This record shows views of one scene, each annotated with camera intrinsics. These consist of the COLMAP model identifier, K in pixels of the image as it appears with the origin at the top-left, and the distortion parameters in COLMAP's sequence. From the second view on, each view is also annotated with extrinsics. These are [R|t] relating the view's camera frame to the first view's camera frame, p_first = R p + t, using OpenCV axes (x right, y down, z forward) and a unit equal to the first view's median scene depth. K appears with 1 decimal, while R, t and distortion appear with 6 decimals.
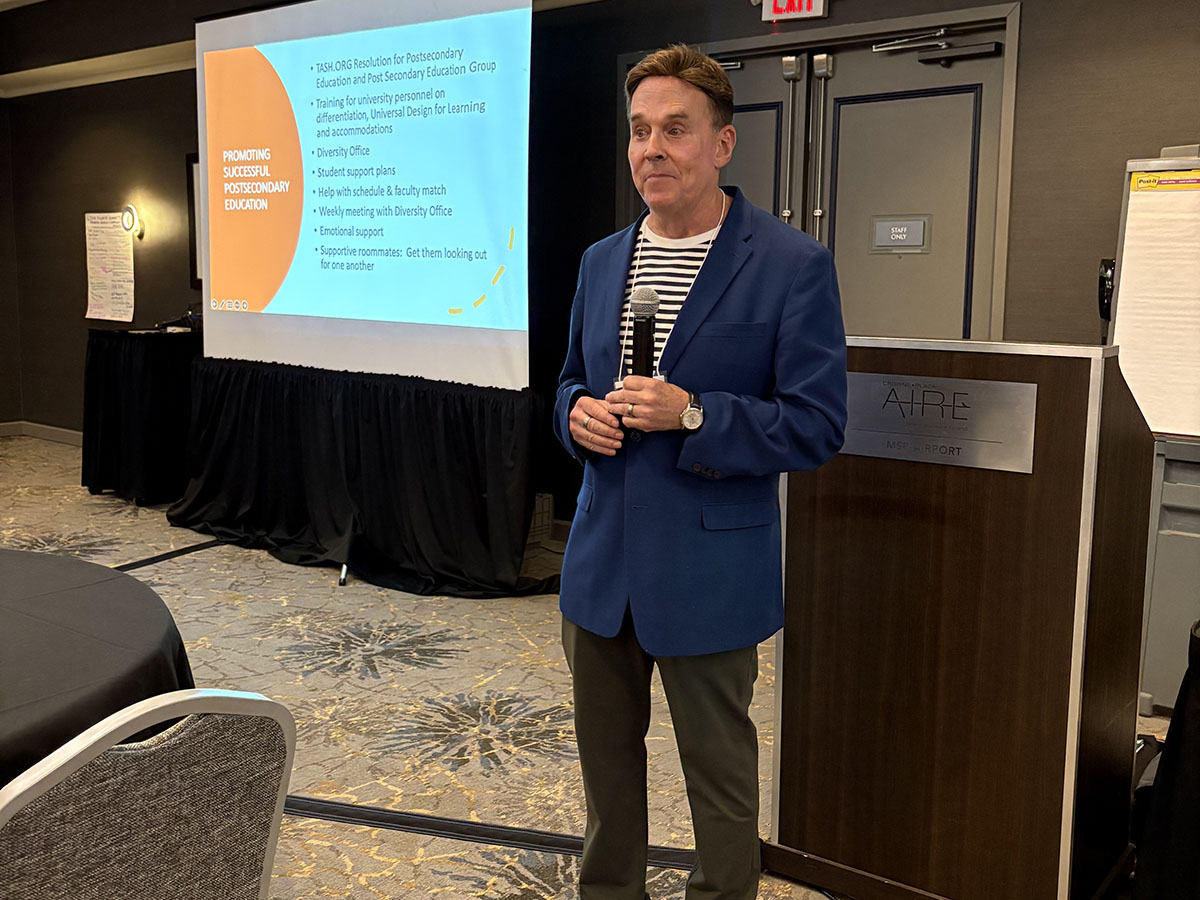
lens RADIAL K [[1107.5, 0, 598.2], [0, 1107.5, 447.8], [0, 0, 1]] dist [-0.042722, 0.000000]
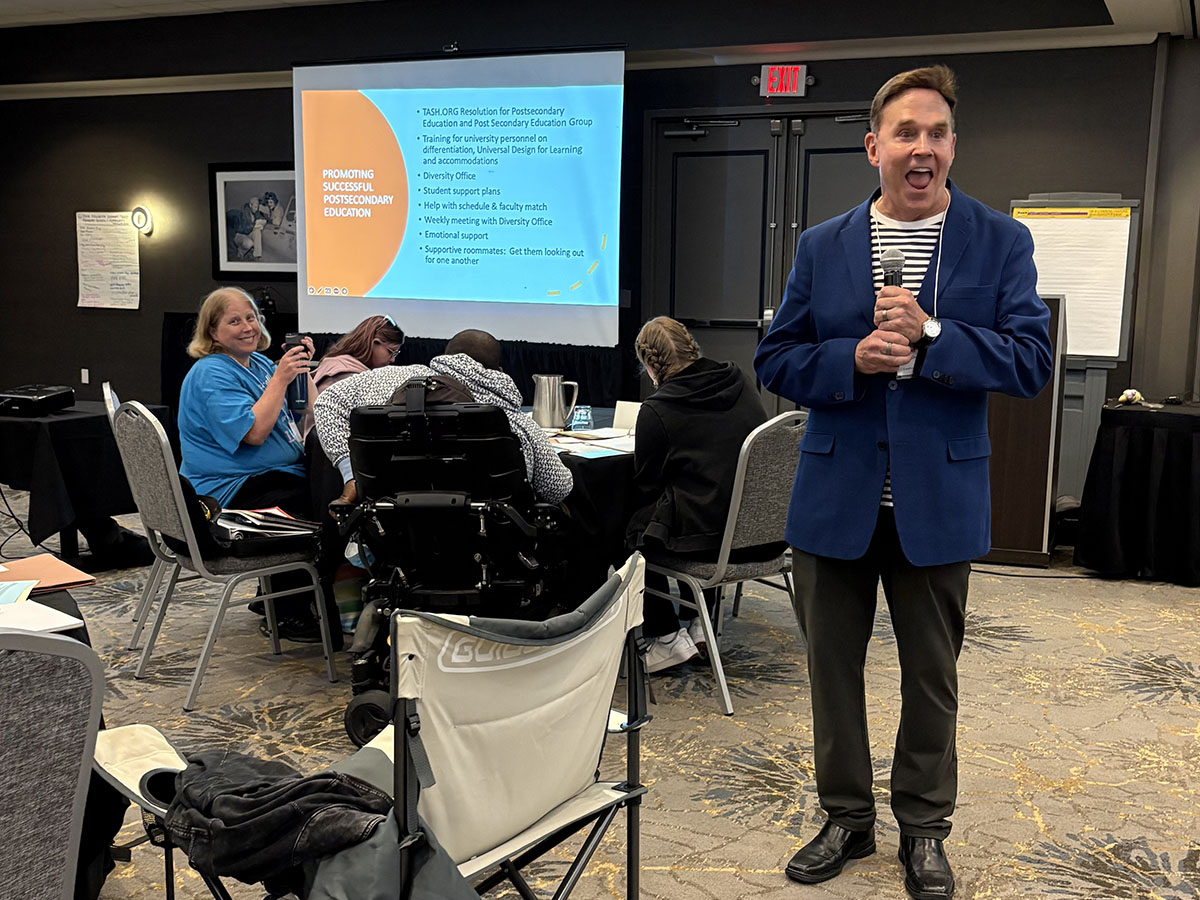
lens RADIAL K [[1107.5, 0, 601.5], [0, 1107.5, 447.4], [0, 0, 1]] dist [-0.042722, 0.000000]
pose [[0.976176, -0.031890, 0.214624, -0.344787], [0.030955, 0.999491, 0.007714, 0.057121], [-0.214761, -0.000887, 0.976666, -0.351037]]
